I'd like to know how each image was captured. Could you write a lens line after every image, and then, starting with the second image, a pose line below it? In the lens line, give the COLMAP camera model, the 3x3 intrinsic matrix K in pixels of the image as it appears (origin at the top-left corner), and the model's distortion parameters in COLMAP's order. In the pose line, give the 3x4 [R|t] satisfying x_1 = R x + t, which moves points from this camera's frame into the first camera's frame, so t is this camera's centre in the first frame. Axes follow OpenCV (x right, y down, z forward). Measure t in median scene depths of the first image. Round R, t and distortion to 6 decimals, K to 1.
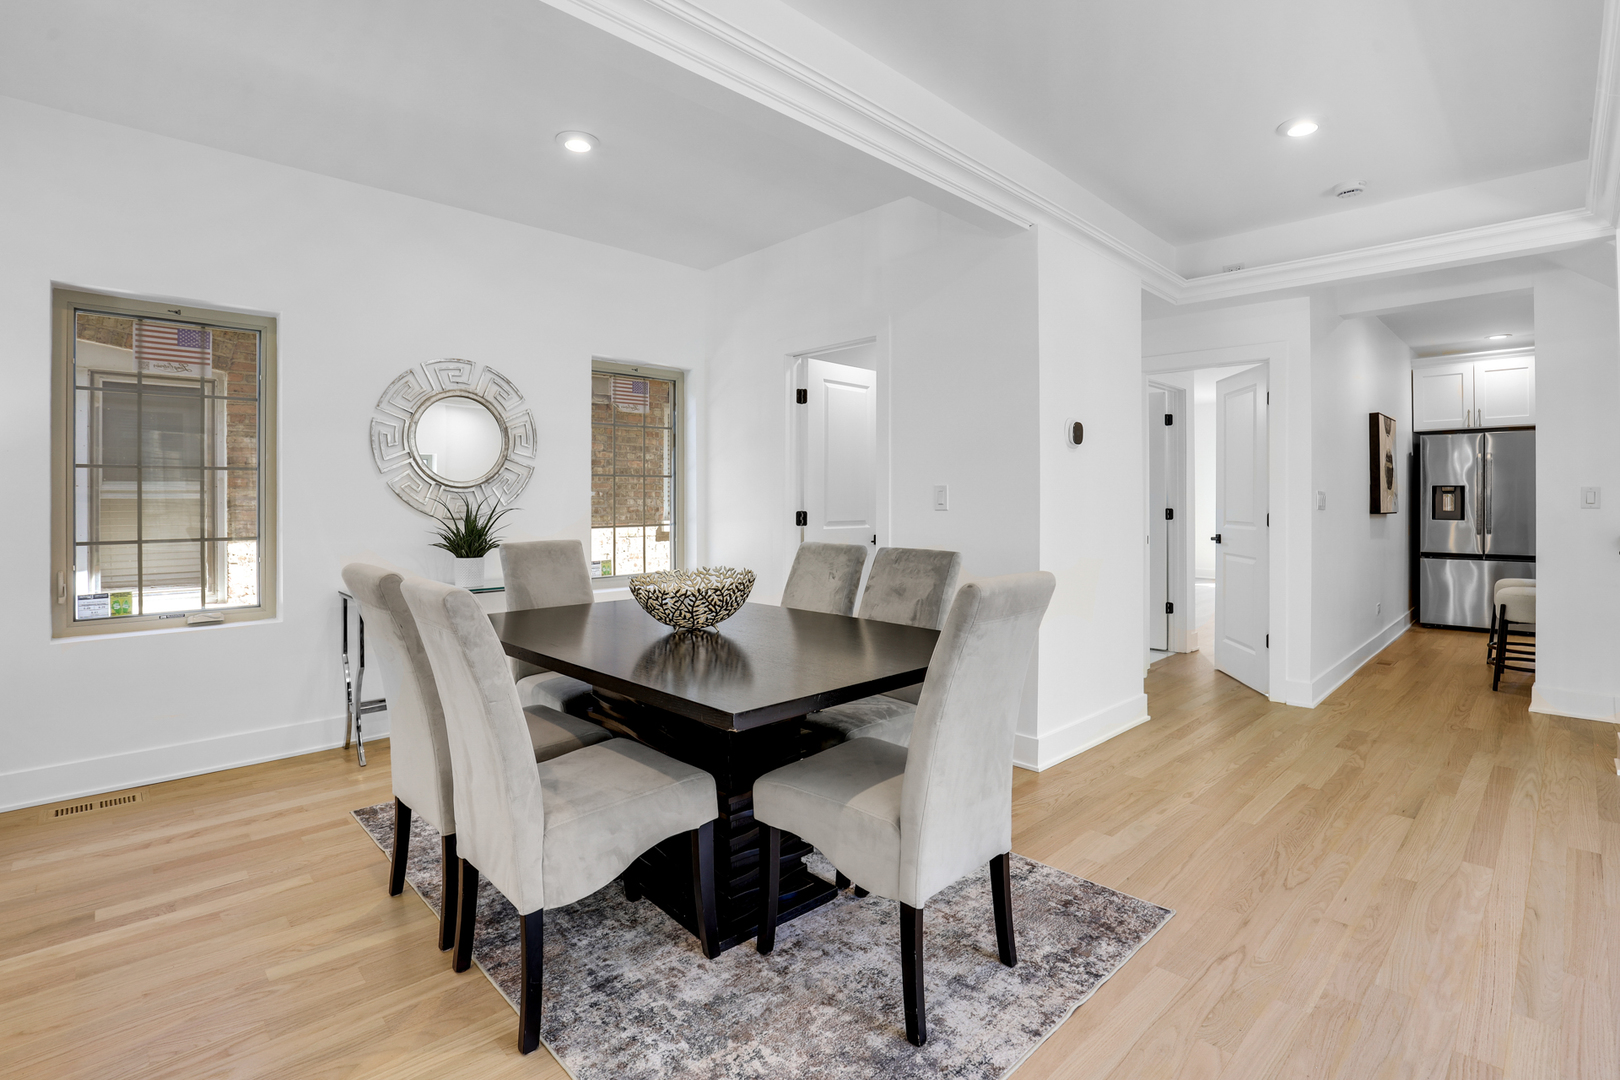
lens RADIAL K [[744.7, 0, 813.0], [0, 744.7, 494.2], [0, 0, 1]] dist [-0.025230, 0.001583]
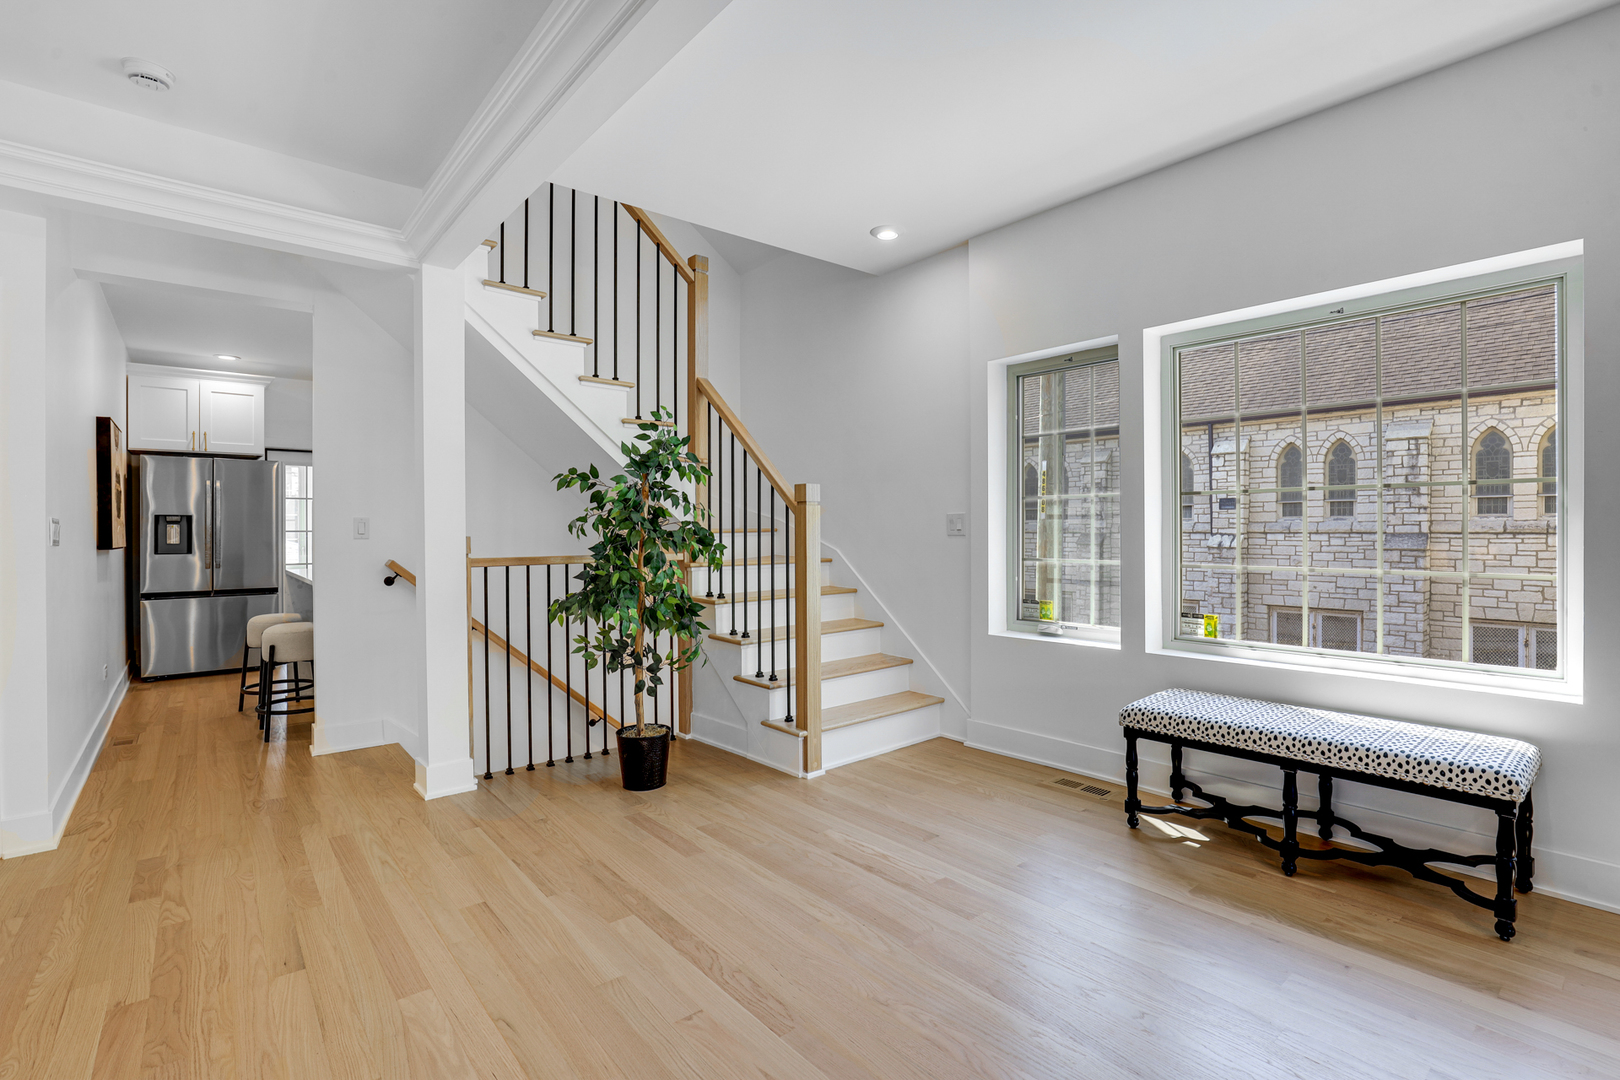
lens RADIAL K [[744.7, 0, 808.5], [0, 744.7, 533.3], [0, 0, 1]] dist [-0.025230, 0.001583]
pose [[0.074372, -0.004319, 0.997221, 0.085834], [-0.004838, 0.999977, 0.004691, 0.003472], [-0.997219, -0.005173, 0.074350, 0.277858]]
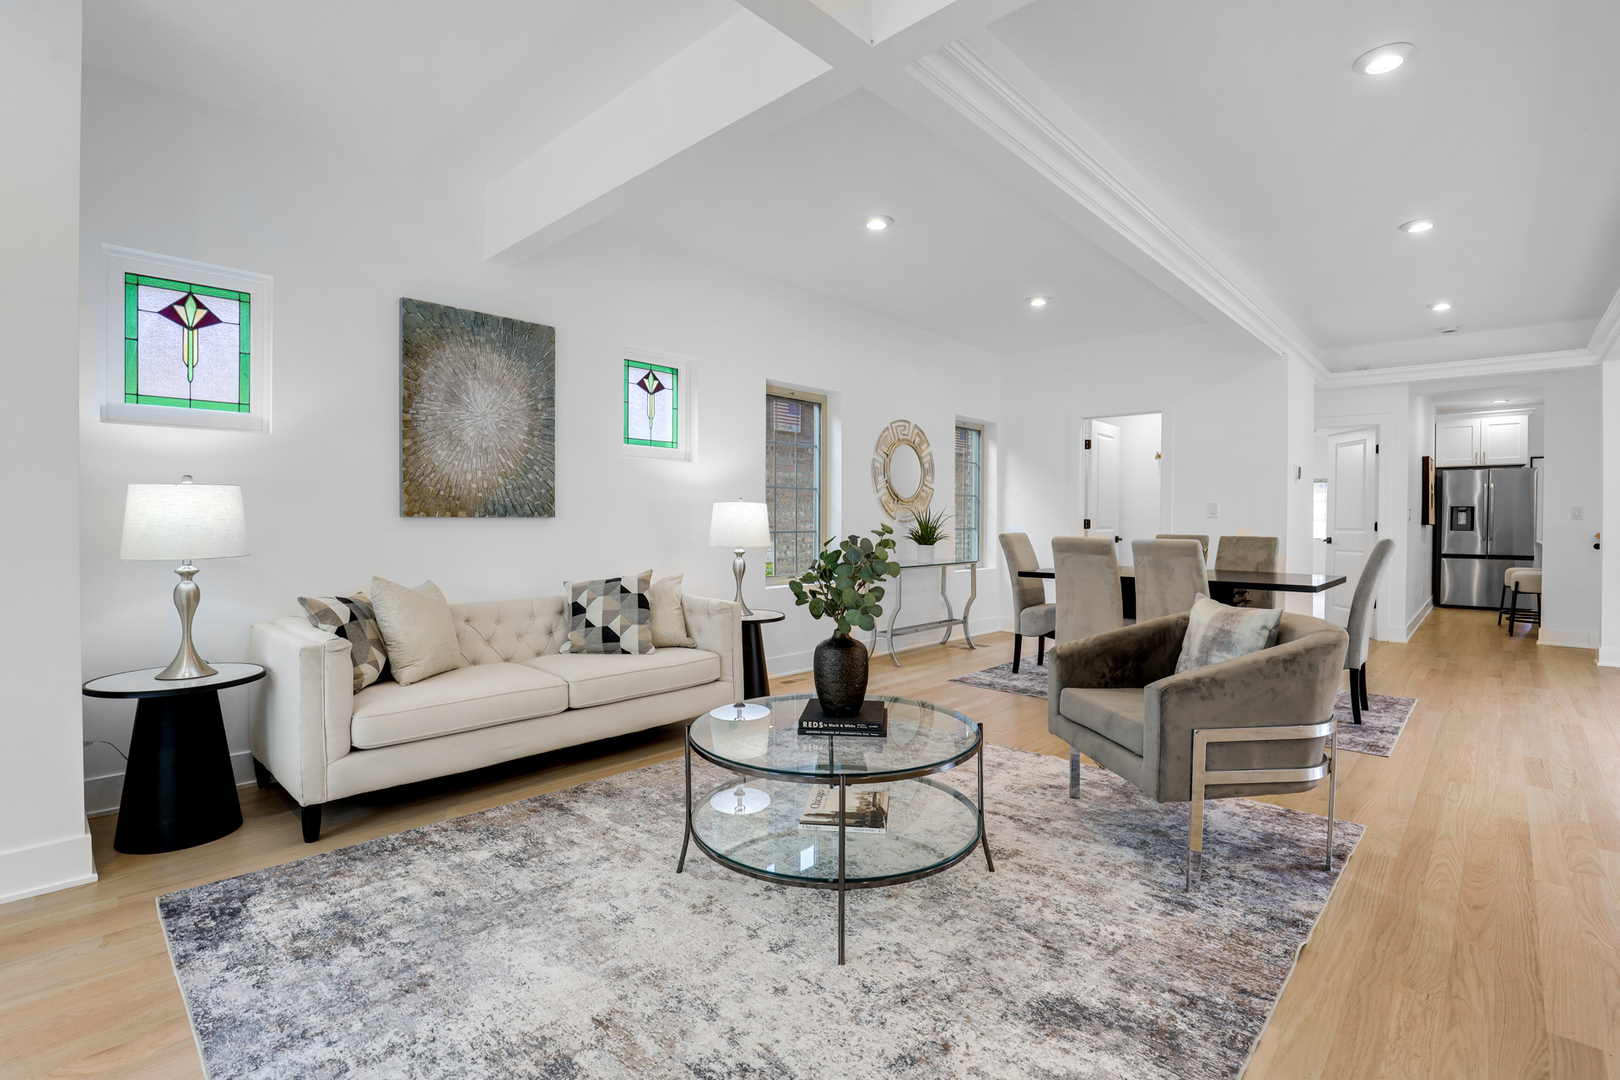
lens RADIAL K [[744.7, 0, 805.2], [0, 744.7, 527.3], [0, 0, 1]] dist [-0.025230, 0.001583]
pose [[0.998974, 0.005203, 0.044979, -0.692765], [-0.006058, 0.999803, 0.018902, 0.014658], [-0.044872, -0.019155, 0.998809, -0.522882]]
